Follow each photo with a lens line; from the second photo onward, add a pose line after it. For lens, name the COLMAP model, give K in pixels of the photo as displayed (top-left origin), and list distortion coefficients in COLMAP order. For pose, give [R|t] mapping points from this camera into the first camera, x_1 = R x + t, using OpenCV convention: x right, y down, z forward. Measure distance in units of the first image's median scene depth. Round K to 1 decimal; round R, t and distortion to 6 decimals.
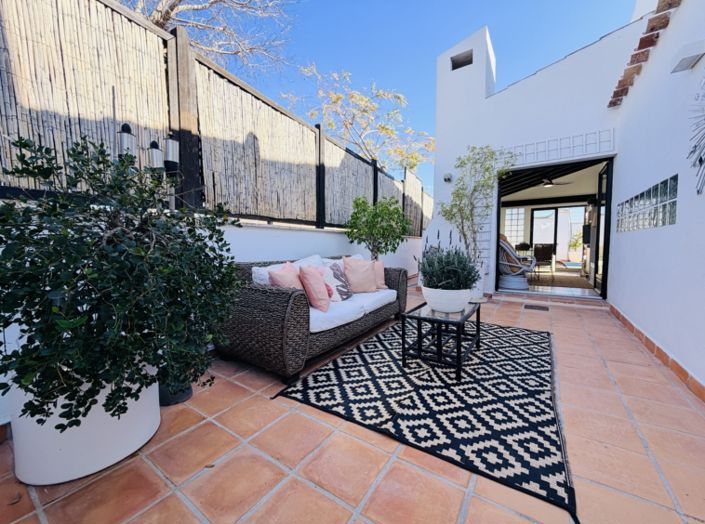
lens RADIAL K [[280.7, 0, 350.6], [0, 280.7, 262.0], [0, 0, 1]] dist [-0.000344, -0.000087]
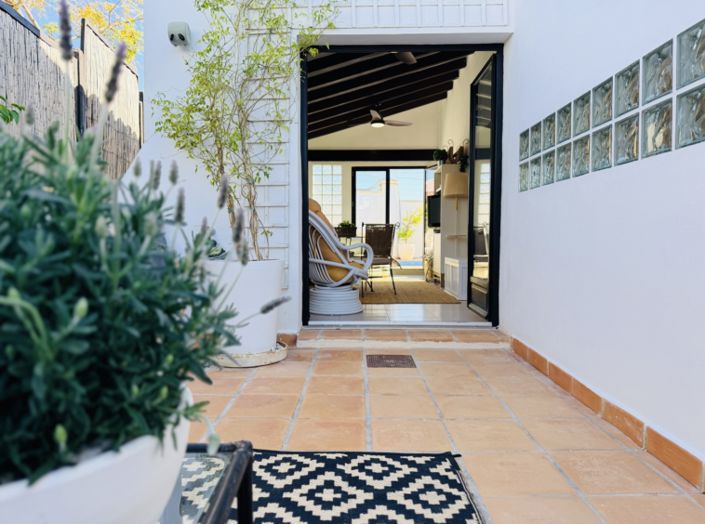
lens RADIAL K [[496.2, 0, 352.5], [0, 496.2, 262.0], [0, 0, 1]] dist [0.003951, 0.000779]
pose [[0.833286, -0.027036, 0.552181, 0.167905], [0.032948, 0.999457, -0.000786, 0.008680], [-0.551860, 0.018848, 0.833724, 0.334734]]
